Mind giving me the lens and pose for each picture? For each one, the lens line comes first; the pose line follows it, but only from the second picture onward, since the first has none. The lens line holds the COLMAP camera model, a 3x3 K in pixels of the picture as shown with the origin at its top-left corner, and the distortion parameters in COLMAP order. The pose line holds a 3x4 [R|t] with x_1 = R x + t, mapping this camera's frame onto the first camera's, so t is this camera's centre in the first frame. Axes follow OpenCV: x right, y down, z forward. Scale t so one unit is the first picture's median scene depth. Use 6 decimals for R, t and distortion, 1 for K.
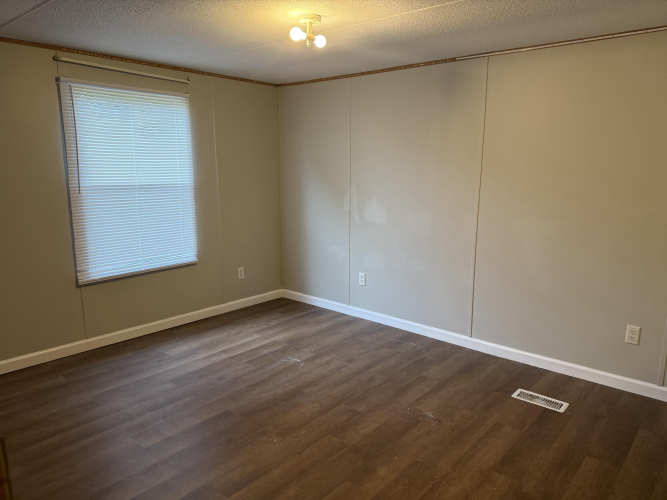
lens RADIAL K [[467.5, 0, 337.0], [0, 467.5, 250.6], [0, 0, 1]] dist [0.123327, -0.165189]
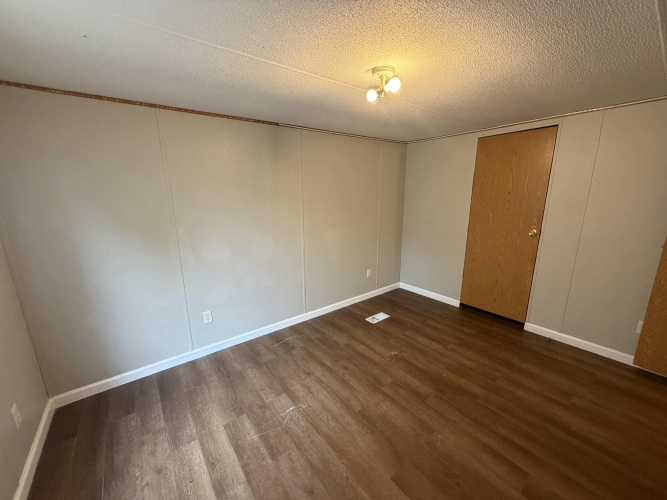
lens RADIAL K [[266.2, 0, 335.4], [0, 266.2, 251.5], [0, 0, 1]] dist [0.007707, -0.000078]
pose [[0.198724, -0.223981, 0.954118, -0.534848], [0.188984, 0.964021, 0.186944, -0.171729], [-0.961662, 0.143163, 0.233903, 0.757046]]
